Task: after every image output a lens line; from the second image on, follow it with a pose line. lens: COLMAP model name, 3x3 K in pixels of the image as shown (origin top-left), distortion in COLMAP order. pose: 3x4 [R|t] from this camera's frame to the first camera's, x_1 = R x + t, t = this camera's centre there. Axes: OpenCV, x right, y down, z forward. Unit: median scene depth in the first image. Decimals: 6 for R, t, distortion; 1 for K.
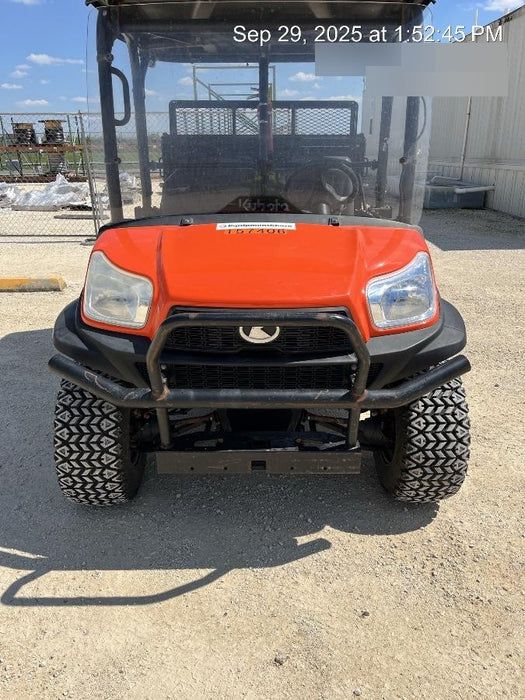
lens RADIAL K [[523.5, 0, 262.5], [0, 523.5, 350.0], [0, 0, 1]] dist [0.053638, -0.083688]
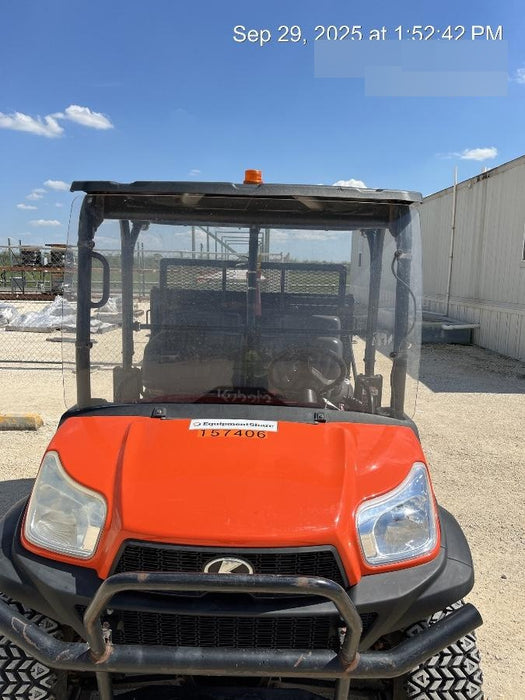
lens RADIAL K [[523.5, 0, 262.5], [0, 523.5, 350.0], [0, 0, 1]] dist [0.053638, -0.083688]
pose [[0.999355, 0.033433, 0.013089, 0.021448], [-0.029846, 0.976216, -0.214738, -0.172776], [-0.019957, 0.214209, 0.976584, 0.092450]]
